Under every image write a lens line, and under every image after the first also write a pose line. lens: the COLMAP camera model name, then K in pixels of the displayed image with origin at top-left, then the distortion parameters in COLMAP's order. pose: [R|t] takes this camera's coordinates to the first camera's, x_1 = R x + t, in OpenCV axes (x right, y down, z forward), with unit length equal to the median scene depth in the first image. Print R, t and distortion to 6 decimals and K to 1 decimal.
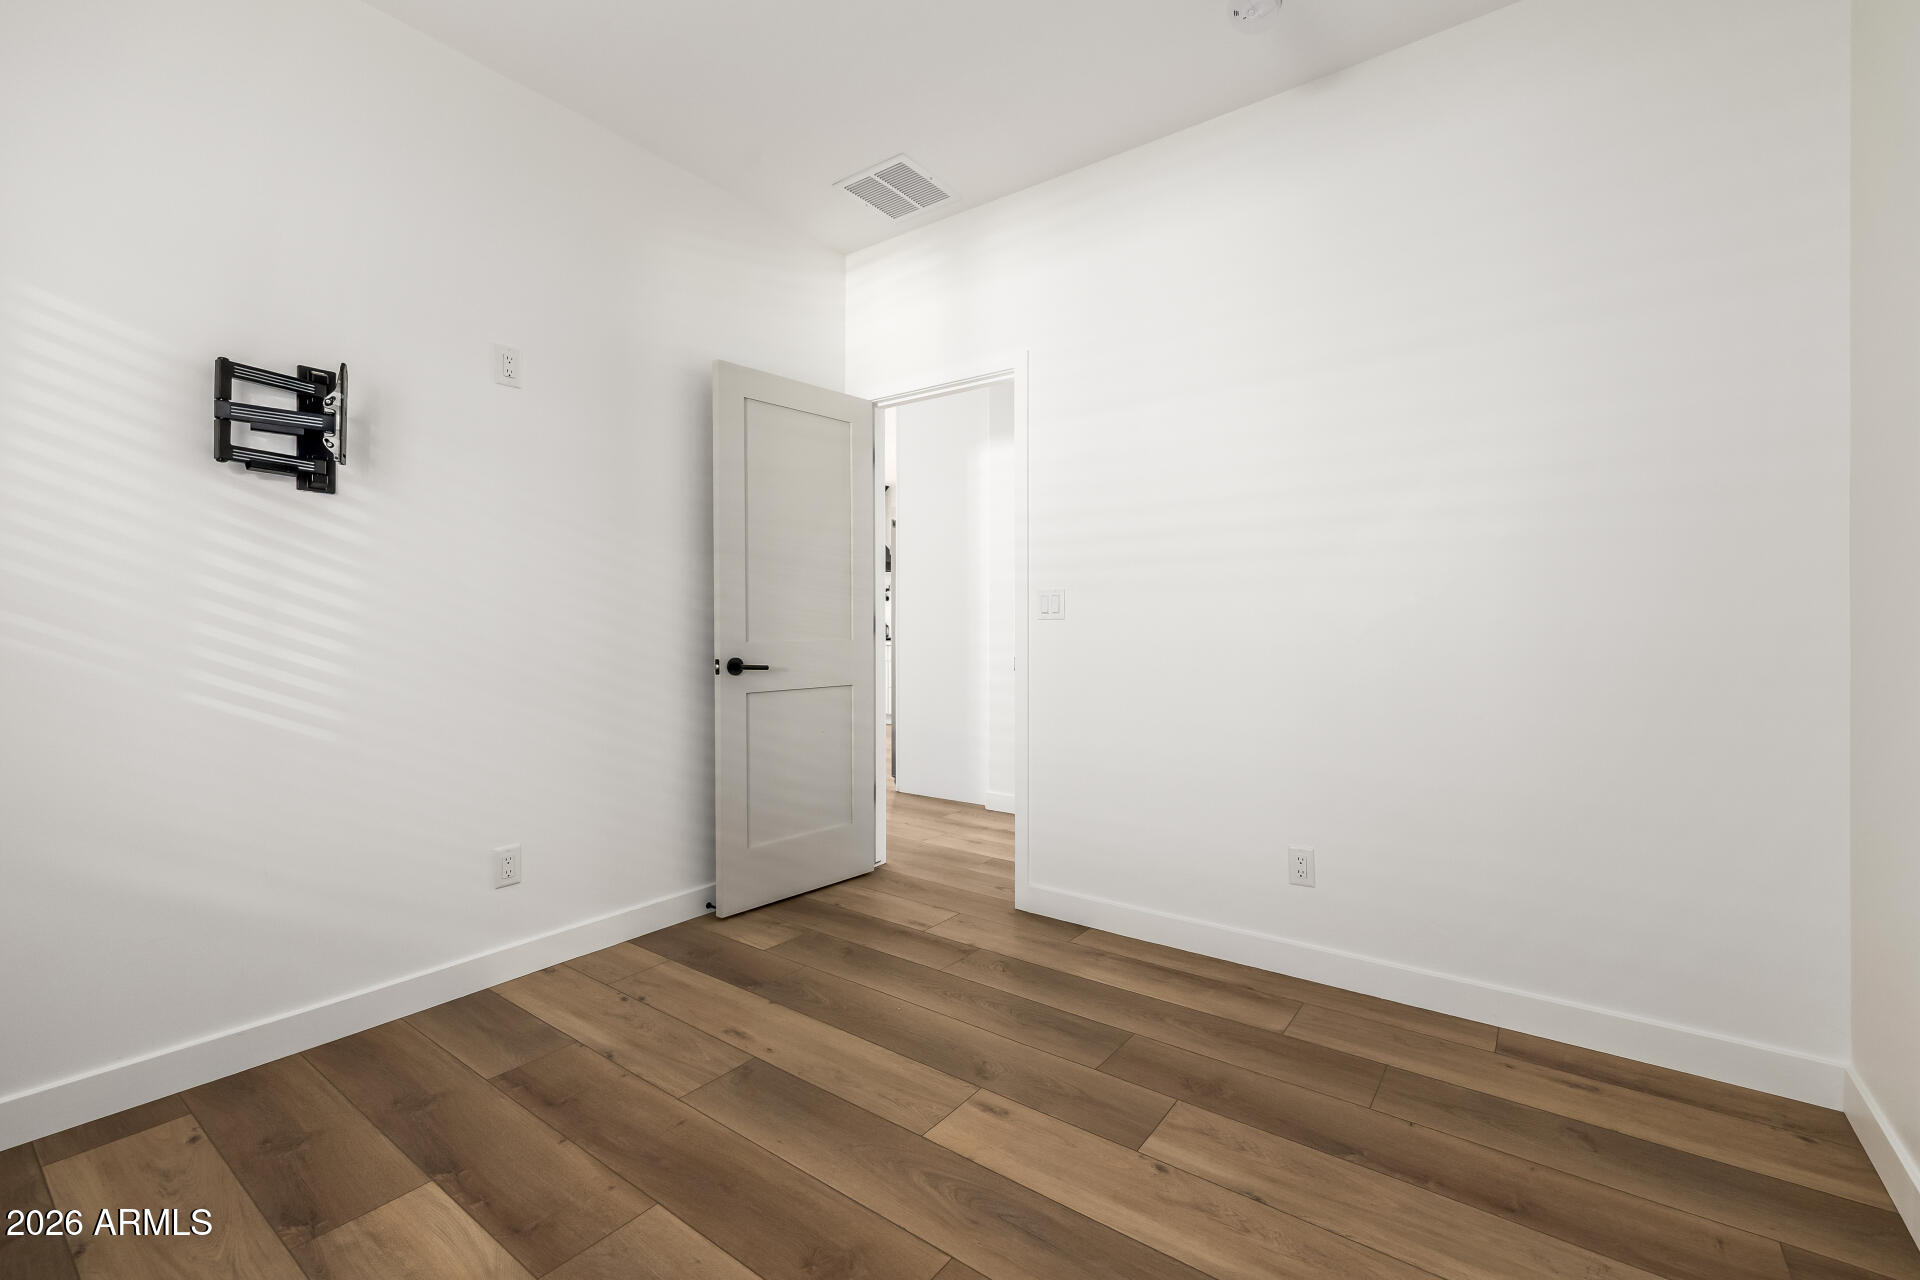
lens RADIAL K [[816.2, 0, 961.7], [0, 816.2, 633.2], [0, 0, 1]] dist [0.002403, 0.000350]
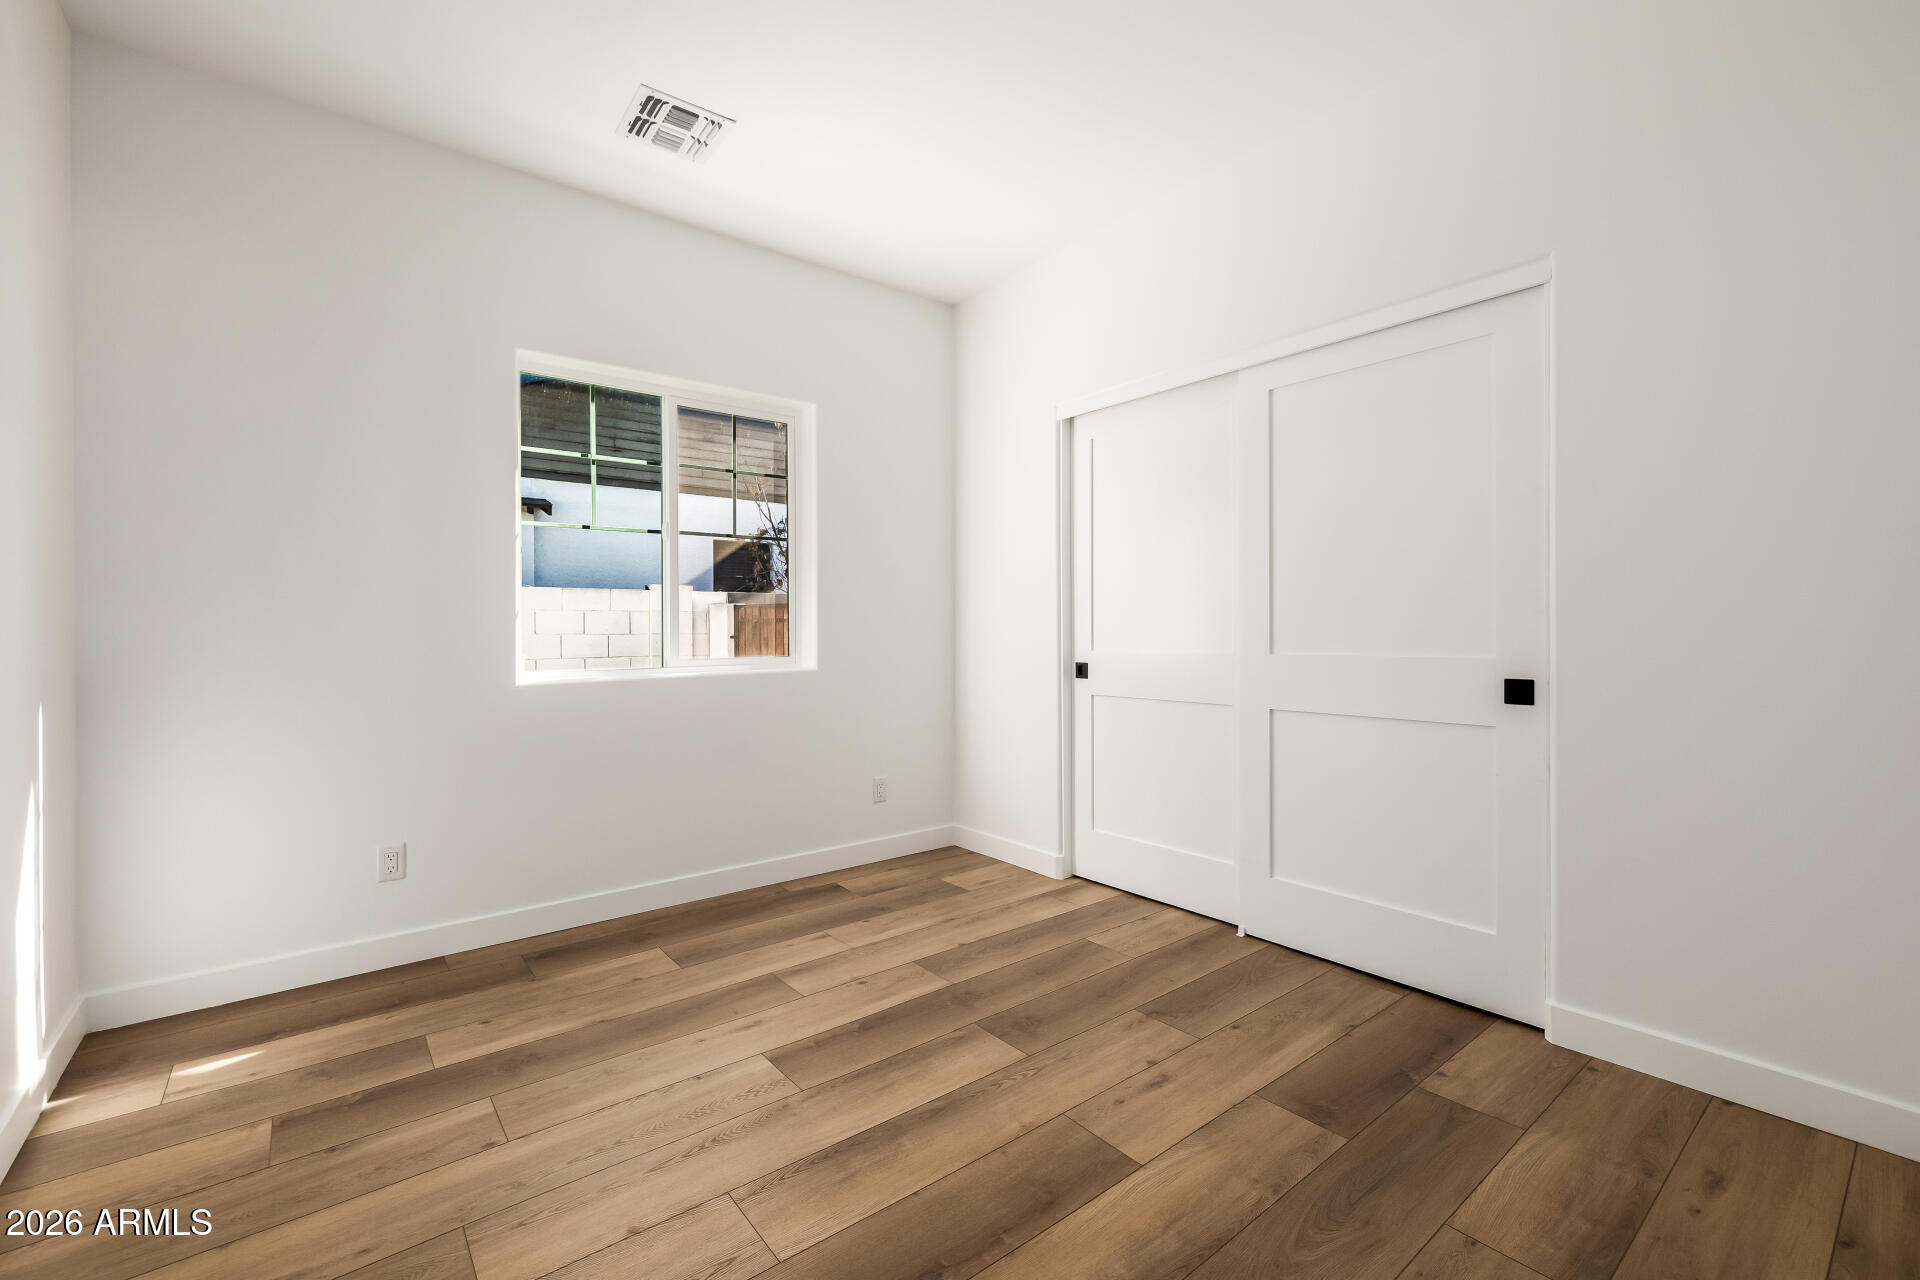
lens RADIAL K [[816.2, 0, 965.7], [0, 816.2, 627.4], [0, 0, 1]] dist [0.002403, 0.000350]
pose [[0.257829, 0.001741, 0.966189, -1.424219], [0.024021, 0.999678, -0.008211, -0.003893], [-0.965892, 0.025326, 0.257704, 1.076208]]
